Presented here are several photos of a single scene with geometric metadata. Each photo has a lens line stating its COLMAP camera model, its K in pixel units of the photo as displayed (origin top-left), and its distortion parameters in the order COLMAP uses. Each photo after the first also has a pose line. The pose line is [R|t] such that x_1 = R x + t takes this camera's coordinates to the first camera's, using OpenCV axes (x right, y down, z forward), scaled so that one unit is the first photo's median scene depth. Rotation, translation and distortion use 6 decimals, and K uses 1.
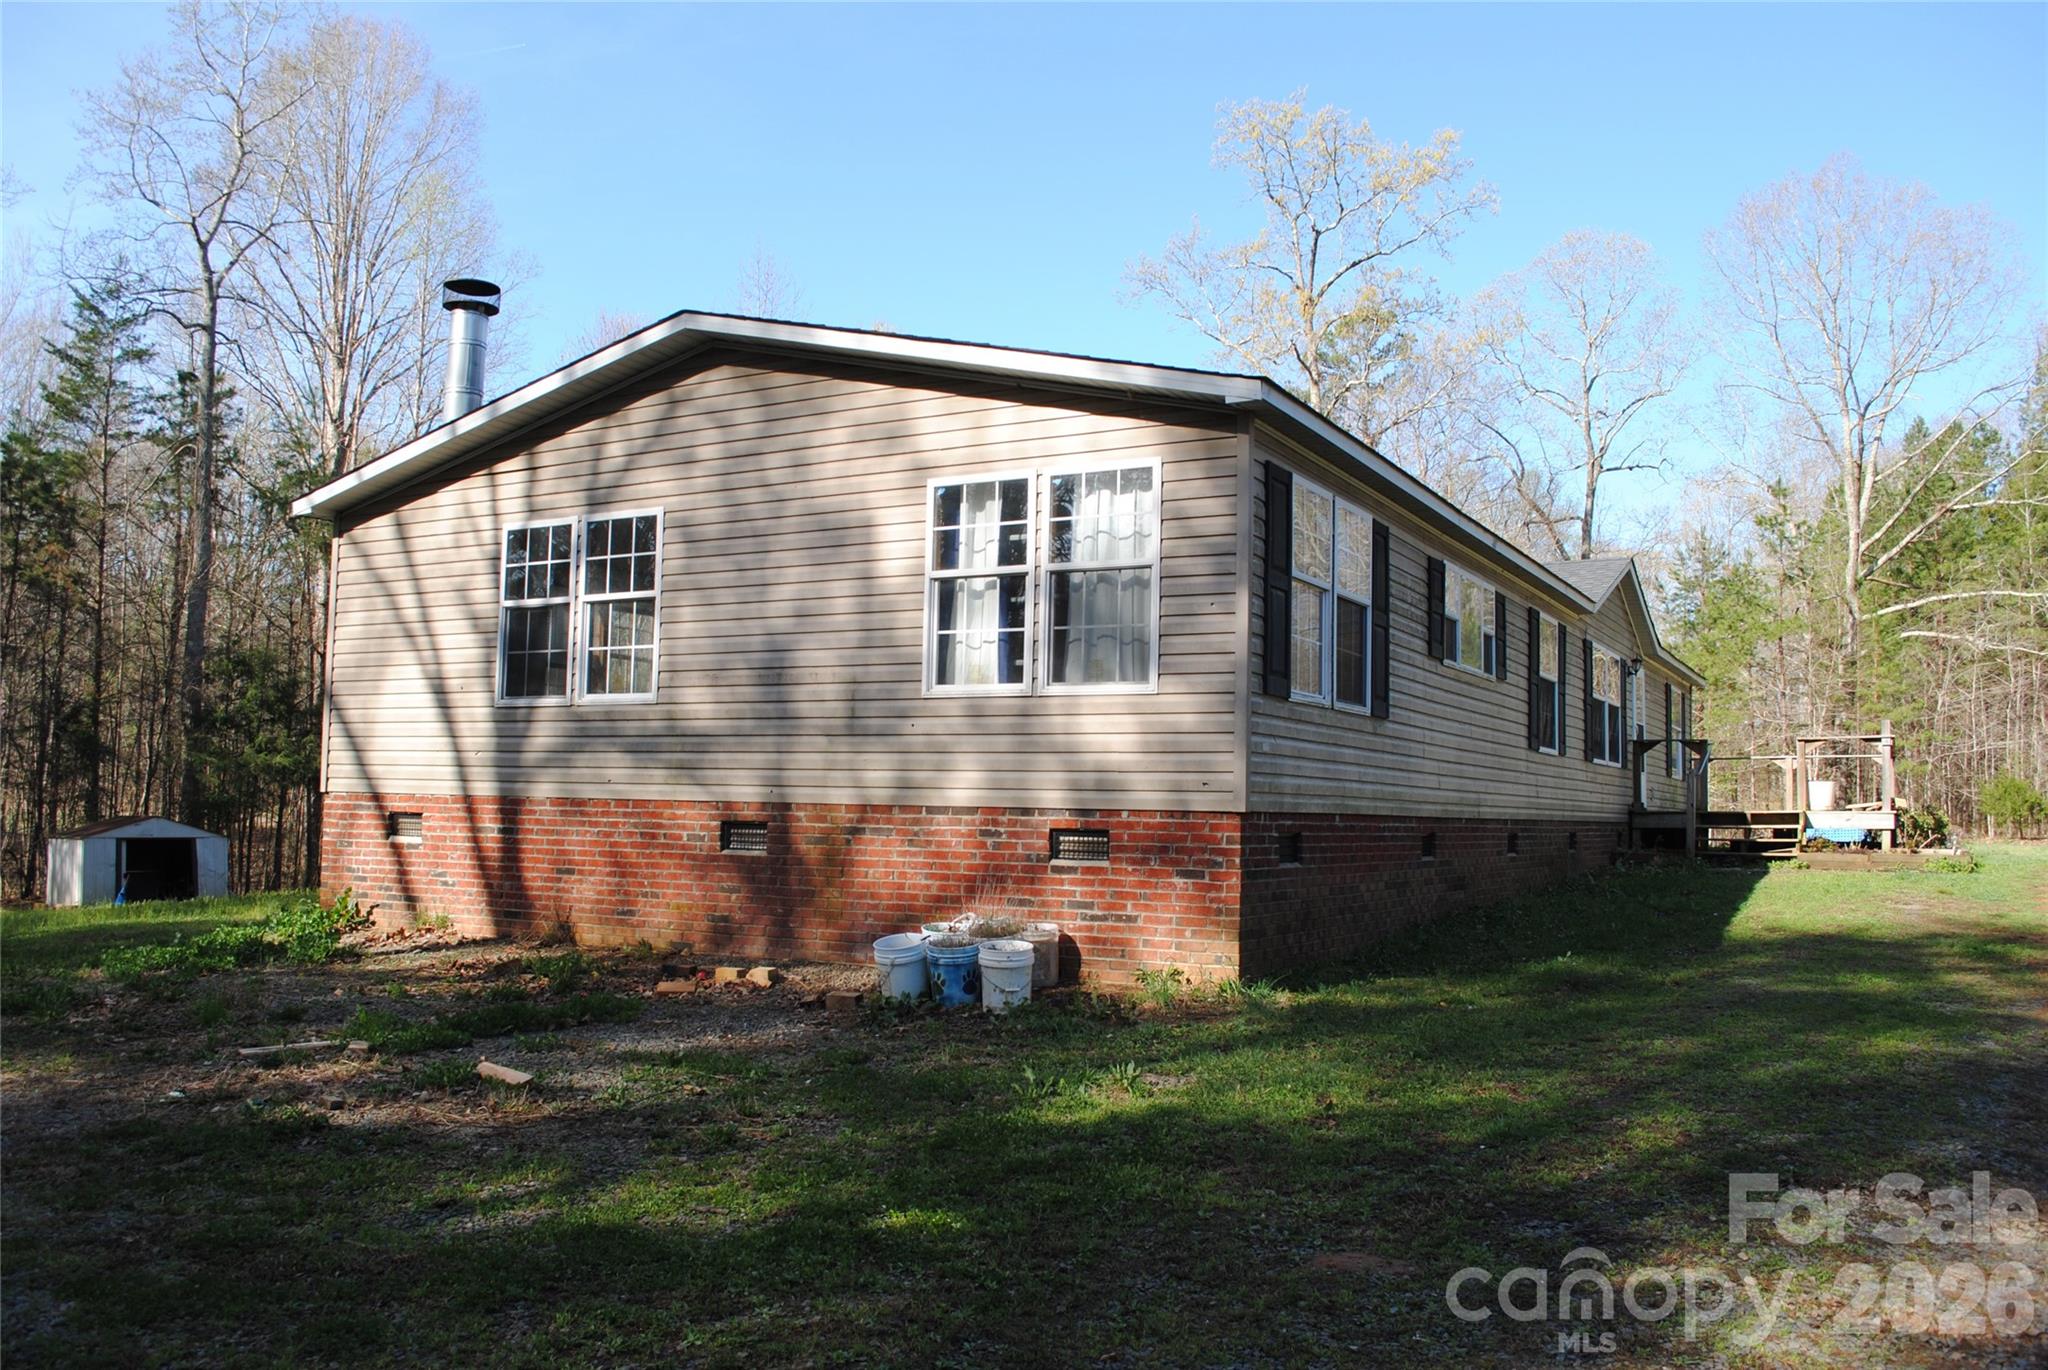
lens RADIAL K [[1630.2, 0, 1003.3], [0, 1630.2, 691.8], [0, 0, 1]] dist [-0.079897, 0.013284]
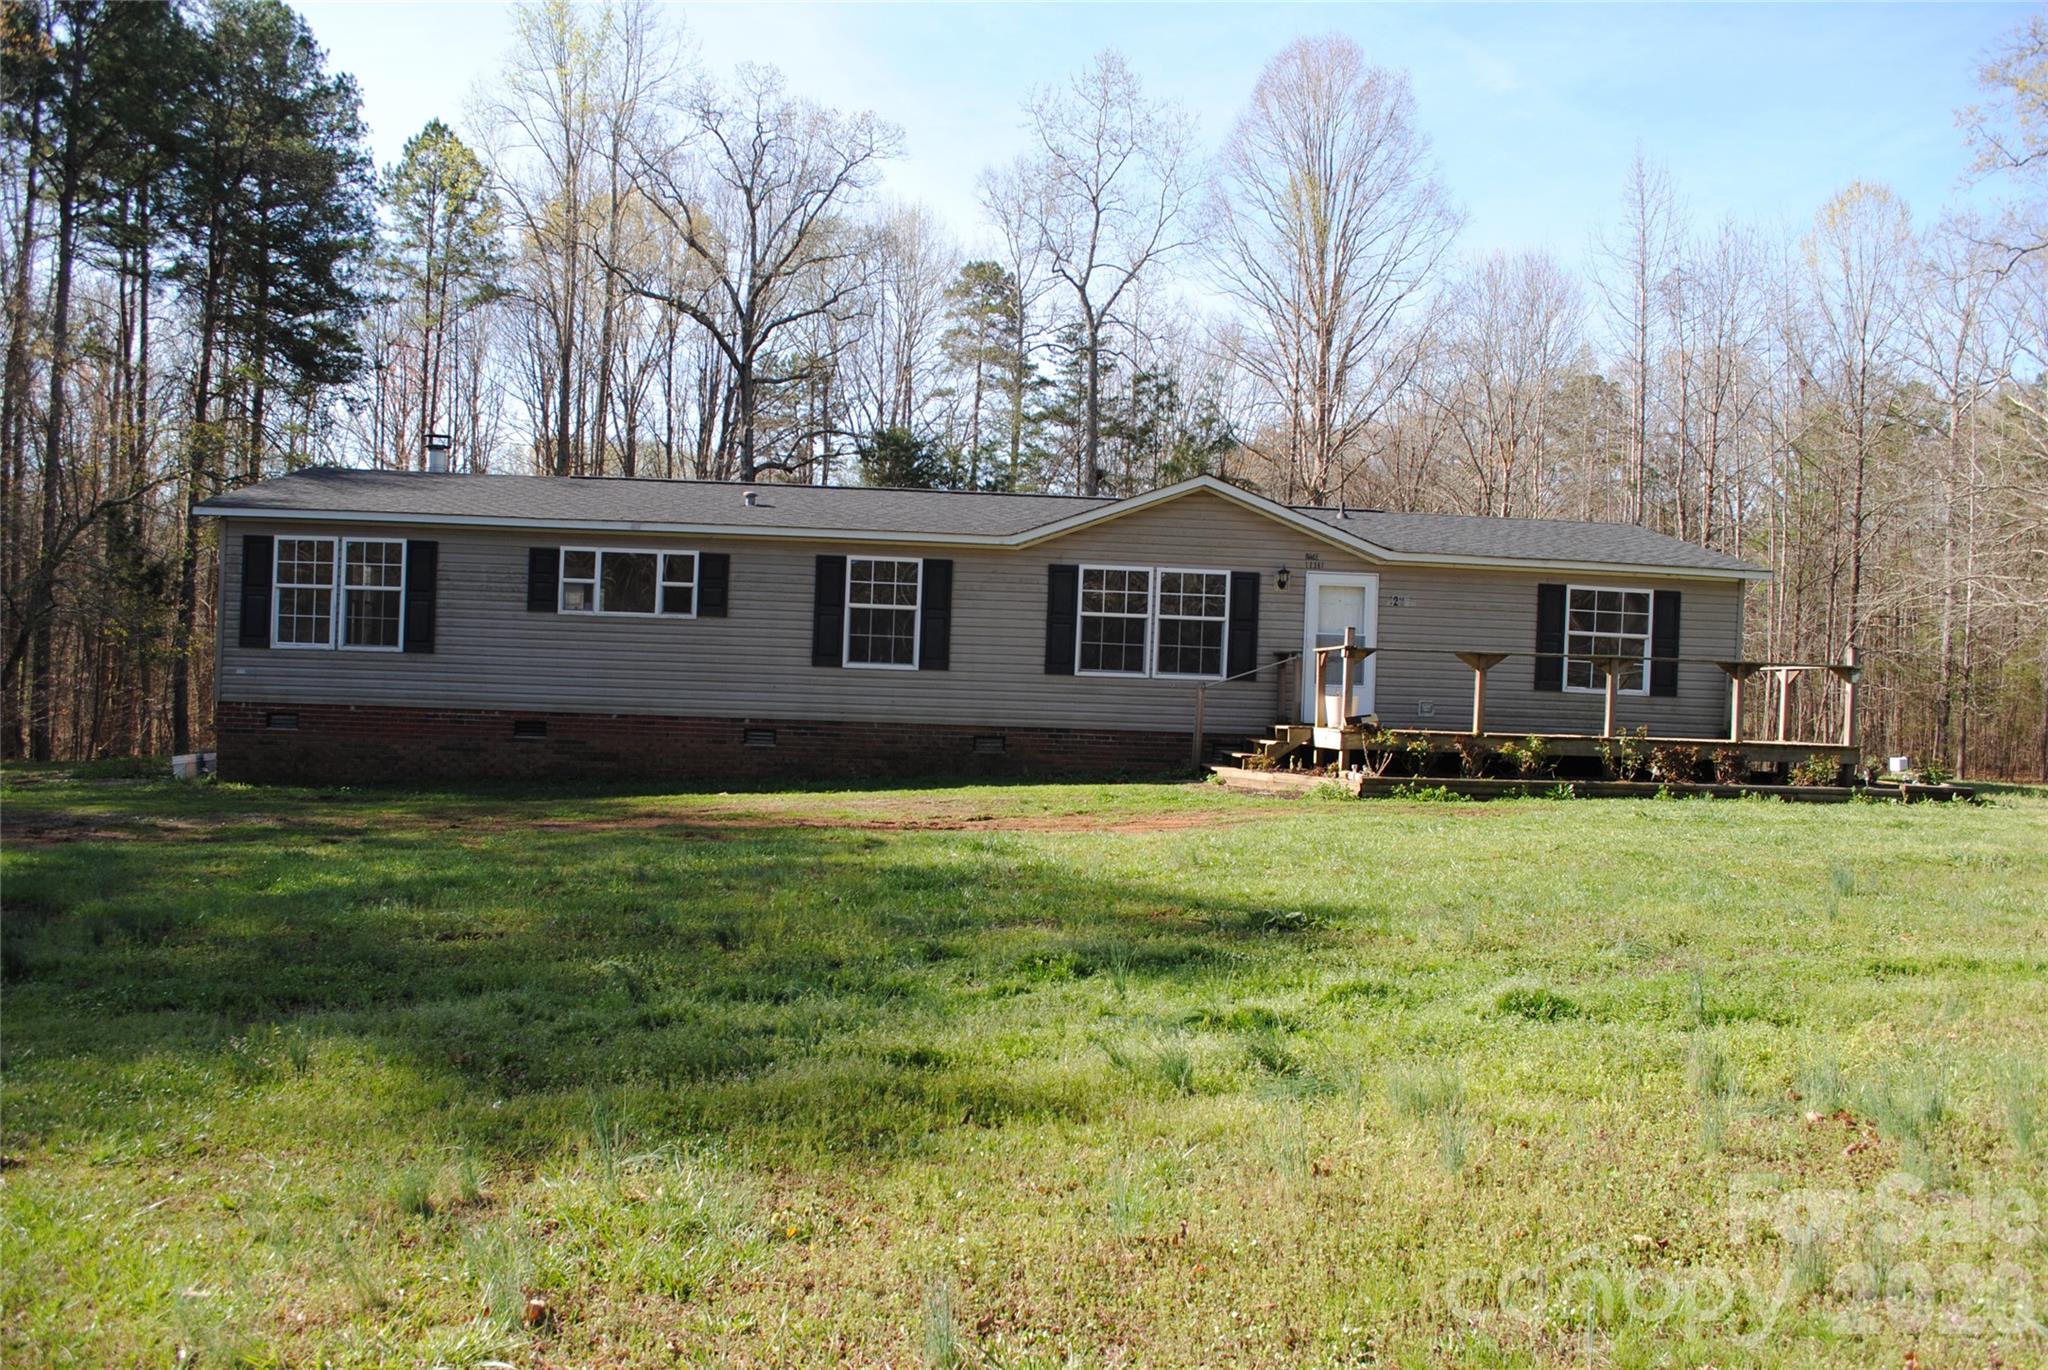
lens RADIAL K [[1630.2, 0, 1003.3], [0, 1630.2, 691.8], [0, 0, 1]] dist [-0.079897, 0.013284]
pose [[0.566314, 0.007746, -0.824153, 0.592427], [0.039619, 0.998544, 0.036609, 0.005832], [0.823237, -0.053385, 0.565183, 0.156021]]
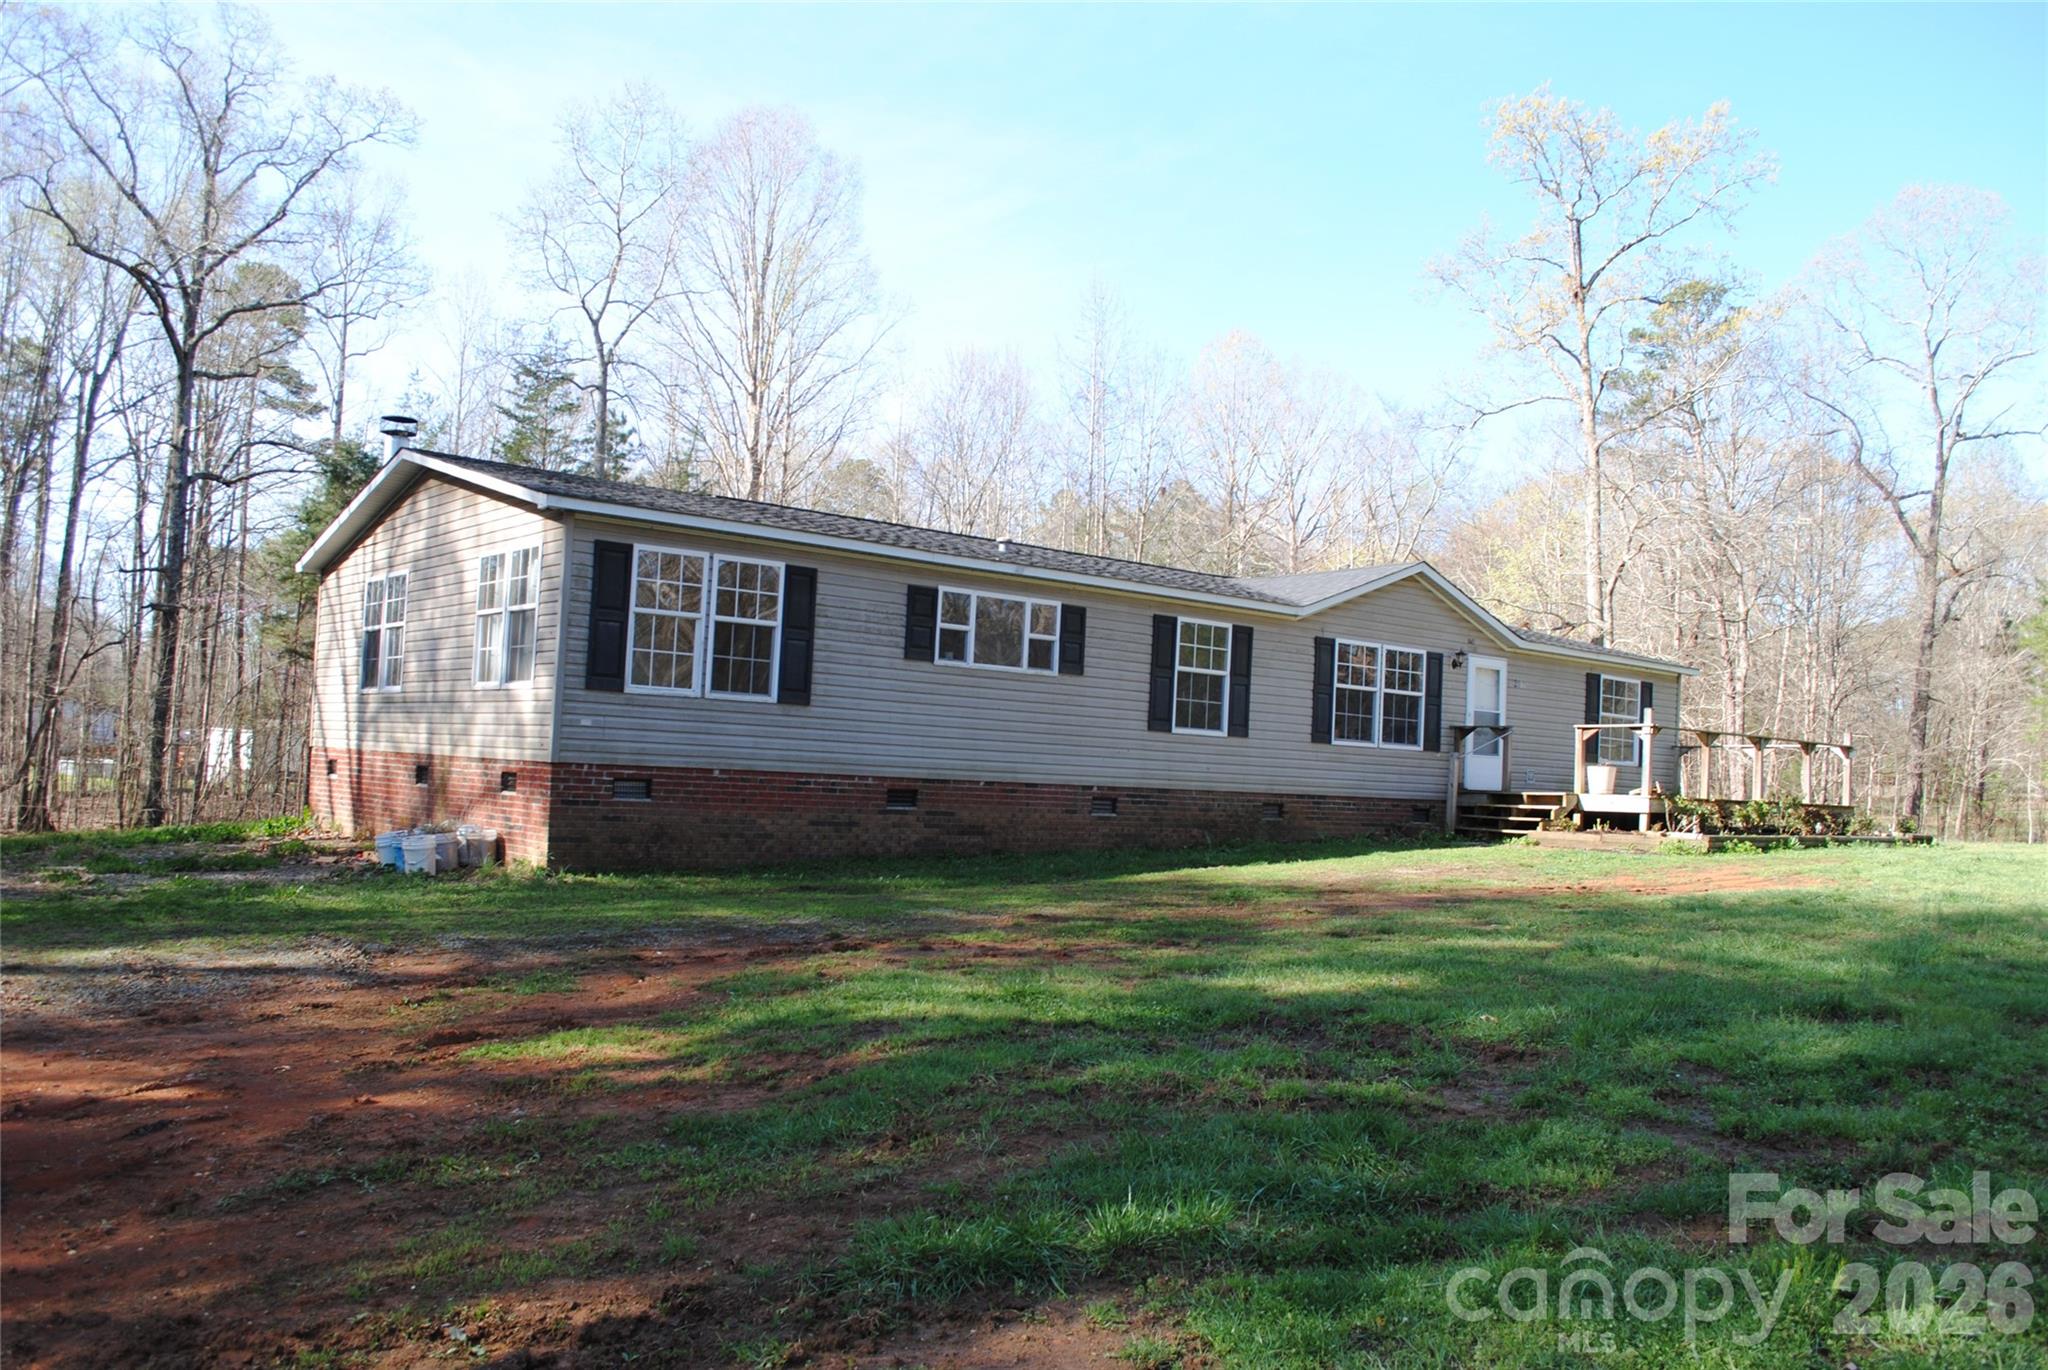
lens RADIAL K [[1630.2, 0, 1003.3], [0, 1630.2, 691.8], [0, 0, 1]] dist [-0.079897, 0.013284]
pose [[0.930696, 0.003881, -0.365773, 0.267800], [0.000219, 0.999938, 0.011169, -0.003039], [0.365794, -0.010475, 0.930637, -0.074713]]
